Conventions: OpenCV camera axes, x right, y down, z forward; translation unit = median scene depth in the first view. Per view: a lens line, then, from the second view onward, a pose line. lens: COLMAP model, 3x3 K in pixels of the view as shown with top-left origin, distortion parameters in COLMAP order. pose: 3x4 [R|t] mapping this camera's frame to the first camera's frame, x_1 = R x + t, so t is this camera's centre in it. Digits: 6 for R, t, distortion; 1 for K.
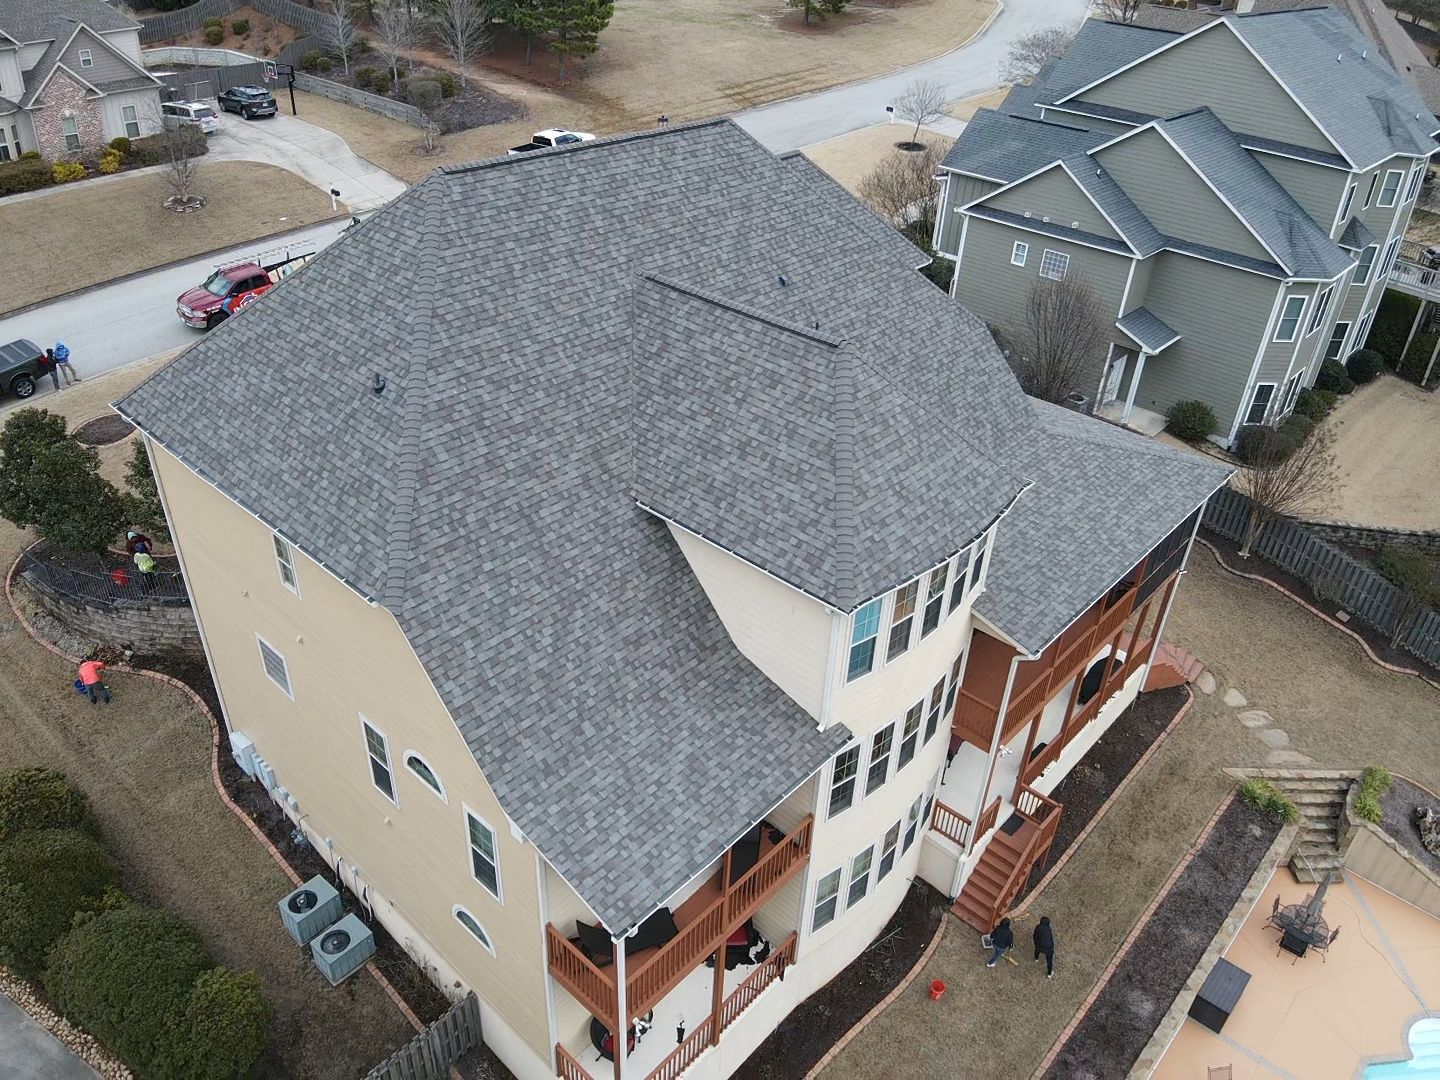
lens RADIAL K [[1054.1, 0, 723.2], [0, 1054.1, 539.7], [0, 0, 1]] dist [0.095583, -0.188831]
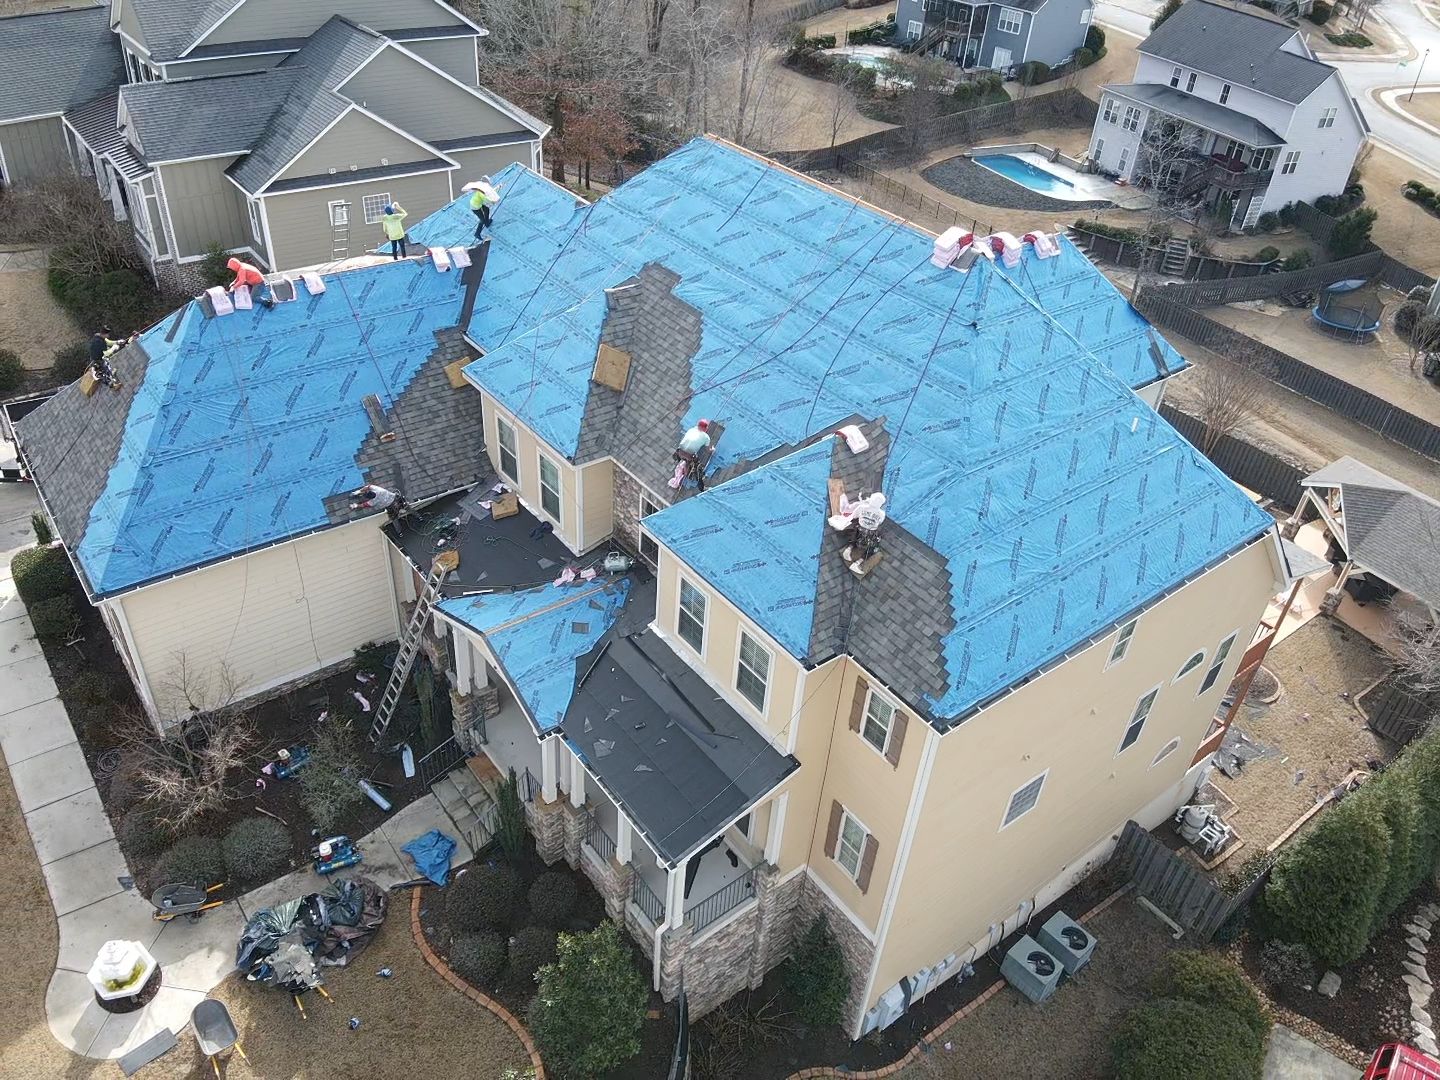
lens RADIAL K [[1054.1, 0, 729.0], [0, 1054.1, 540.1], [0, 0, 1]] dist [0.095583, -0.188831]
pose [[0.167092, -0.607932, 0.776208, -0.931423], [0.483747, 0.736551, 0.472738, -0.552345], [-0.859109, 0.296497, 0.417157, 0.667663]]
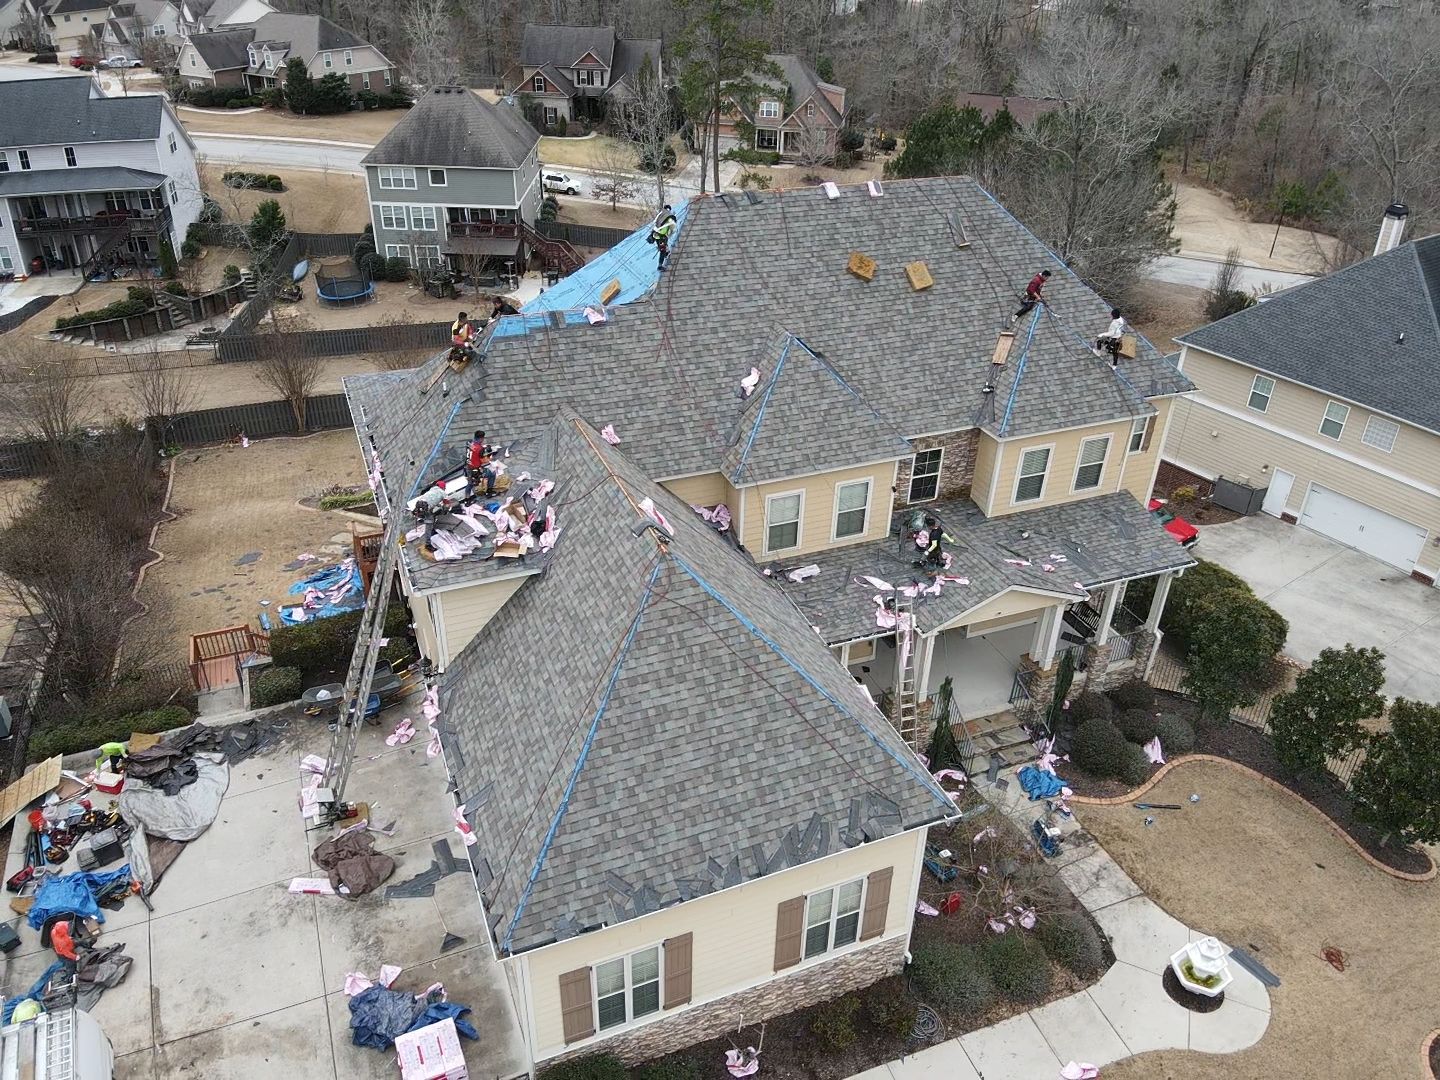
lens RADIAL K [[1054.1, 0, 721.0], [0, 1054.1, 538.5], [0, 0, 1]] dist [0.095583, -0.188831]
pose [[-0.899924, -0.278705, 0.335350, -0.458095], [0.182047, 0.458697, 0.869745, -1.116020], [-0.396227, 0.843754, -0.362055, 1.602517]]
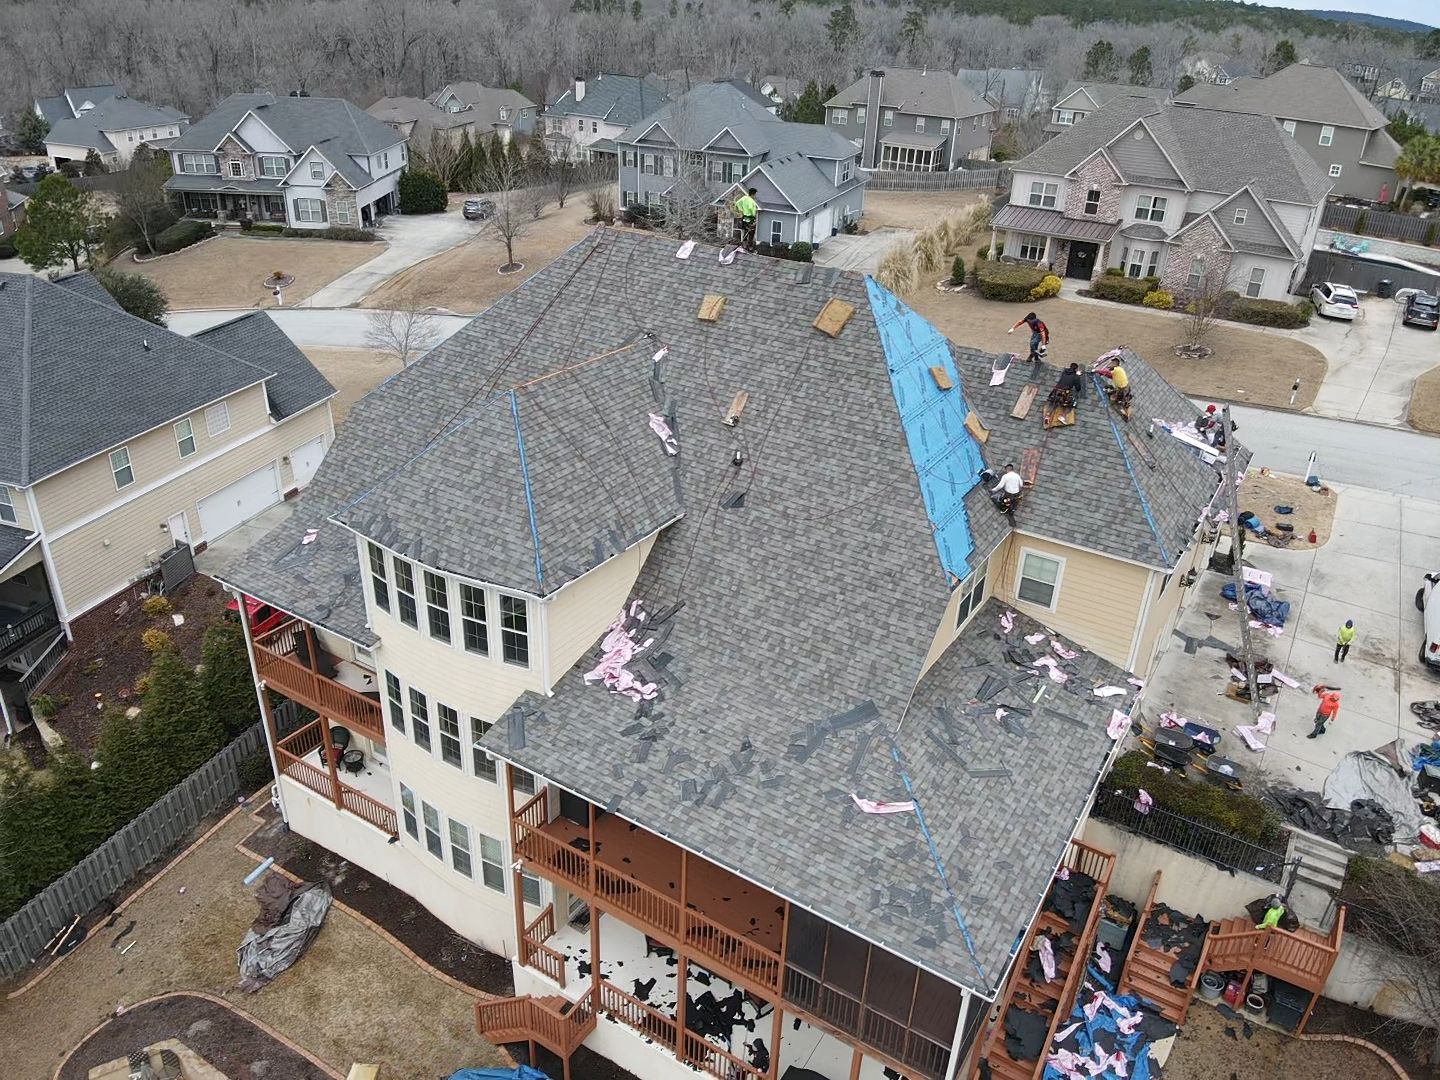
lens RADIAL K [[1054.1, 0, 729.9], [0, 1054.1, 538.7], [0, 0, 1]] dist [0.095583, -0.188831]
pose [[0.180861, 0.423391, -0.887710, 0.967501], [-0.565417, 0.783287, 0.258389, -0.373261], [0.804732, 0.455194, 0.381059, 0.595687]]
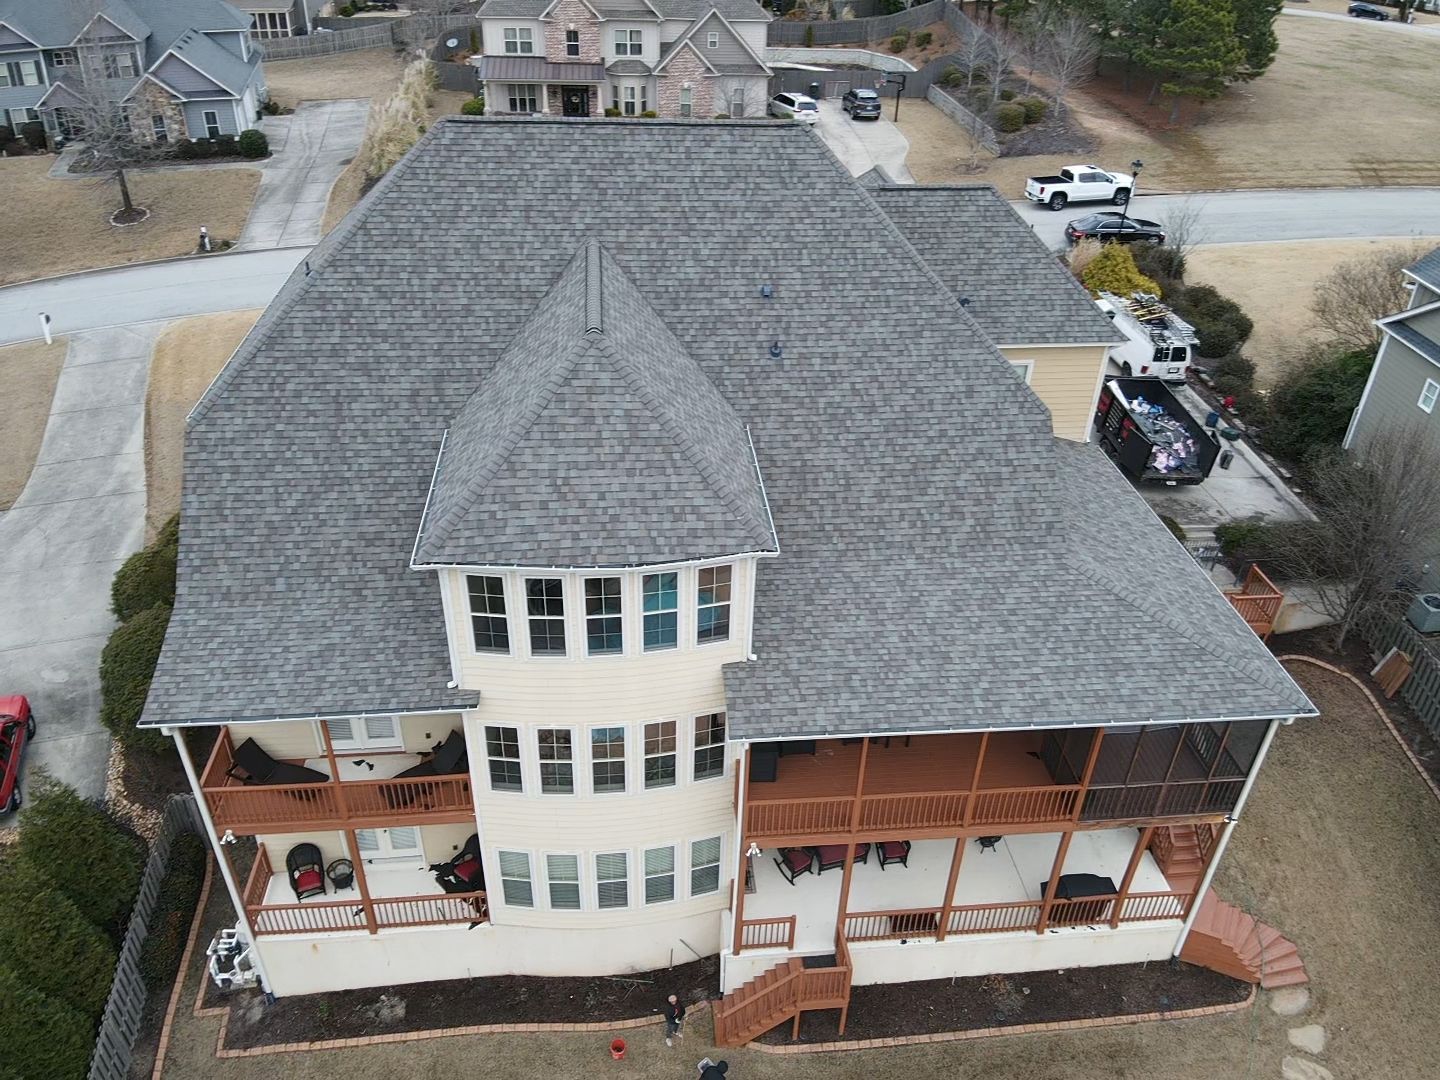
lens RADIAL K [[1061.2, 0, 727.1], [0, 1061.2, 537.7], [0, 0, 1]] dist [0.038576, -0.092067]
pose [[0.745717, 0.346015, -0.569367, 0.608756], [-0.364219, 0.927287, 0.086501, -0.101354], [0.557898, 0.142869, 0.817520, 0.215158]]
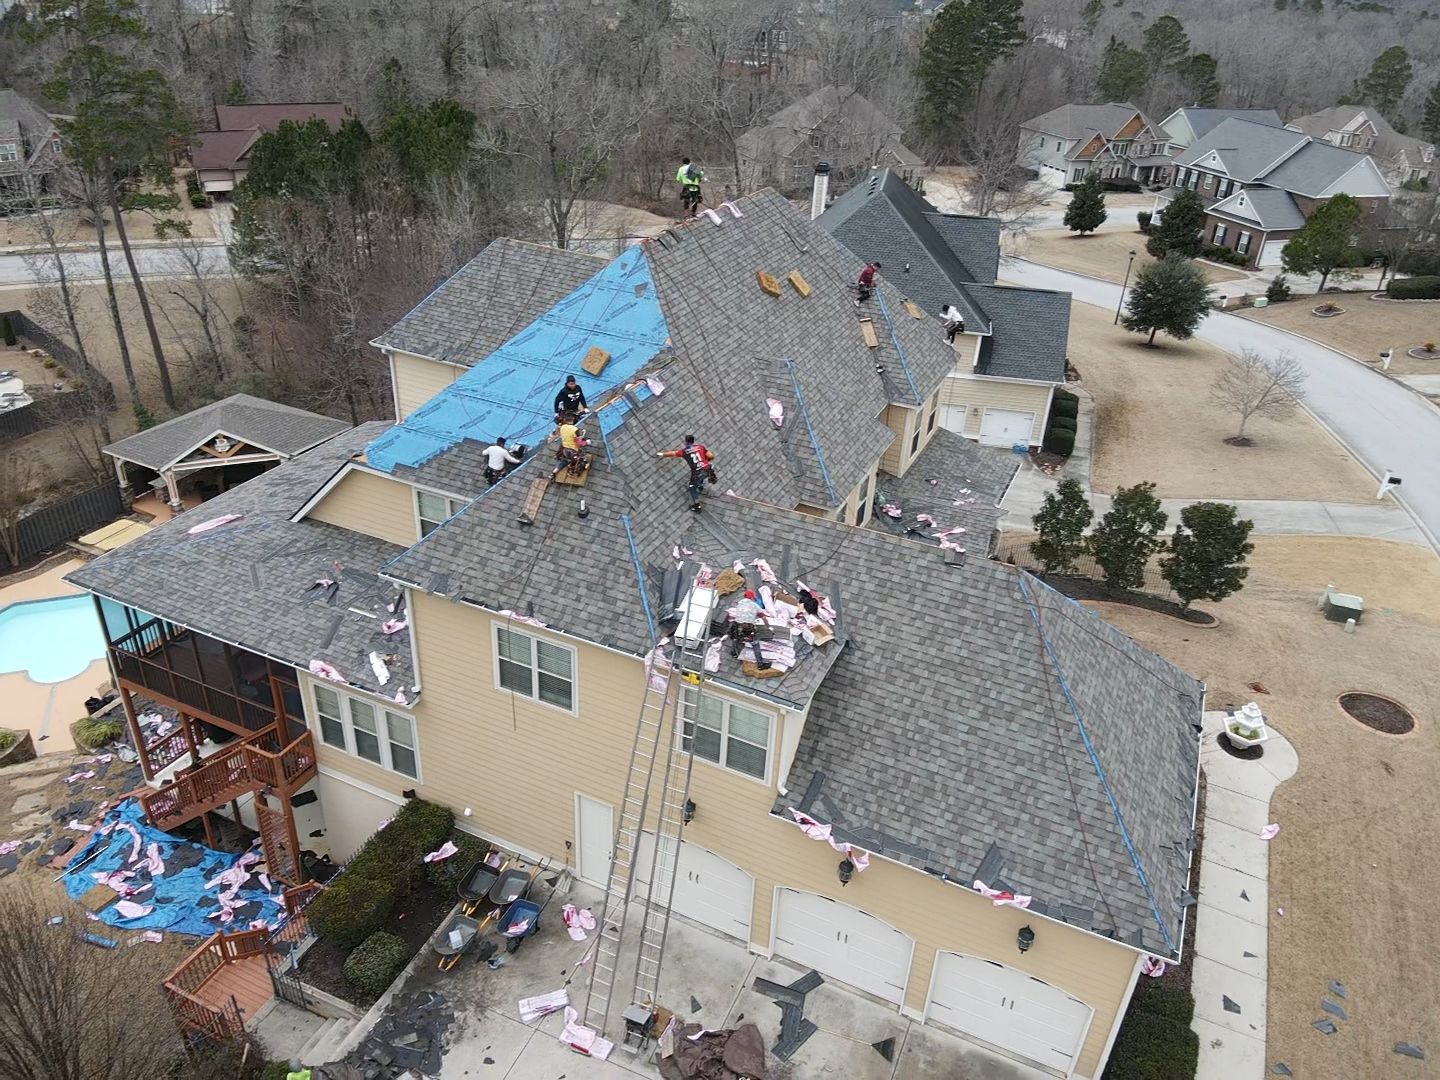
lens RADIAL K [[1054.1, 0, 724.2], [0, 1054.1, 540.3], [0, 0, 1]] dist [0.095583, -0.188831]
pose [[-0.948886, 0.068704, -0.308051, 0.244100], [-0.242764, 0.464849, 0.851458, -1.097758], [0.201696, 0.882720, -0.424410, 1.628826]]
